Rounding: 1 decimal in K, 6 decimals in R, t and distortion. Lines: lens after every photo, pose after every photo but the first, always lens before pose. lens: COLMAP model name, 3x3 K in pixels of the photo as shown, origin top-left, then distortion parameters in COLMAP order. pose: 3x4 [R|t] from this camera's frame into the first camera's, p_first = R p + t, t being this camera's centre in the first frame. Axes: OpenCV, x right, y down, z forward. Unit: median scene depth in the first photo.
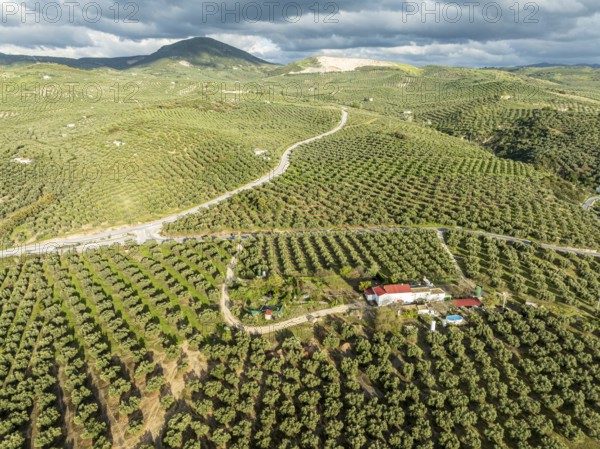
lens RADIAL K [[430.2, 0, 303.4], [0, 430.2, 225.1], [0, 0, 1]] dist [-0.040372, 0.025685]
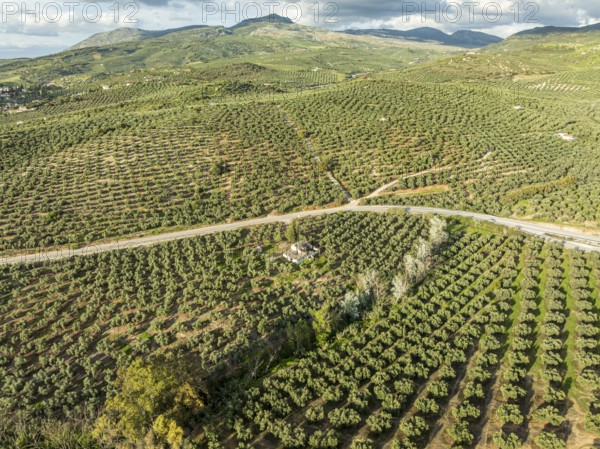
lens RADIAL K [[430.2, 0, 299.4], [0, 430.2, 221.5], [0, 0, 1]] dist [-0.040372, 0.025685]
pose [[0.385439, 0.335178, -0.859705, 0.011849], [-0.291182, 0.928270, 0.231362, -0.046486], [0.875586, 0.161154, 0.455389, 0.138047]]
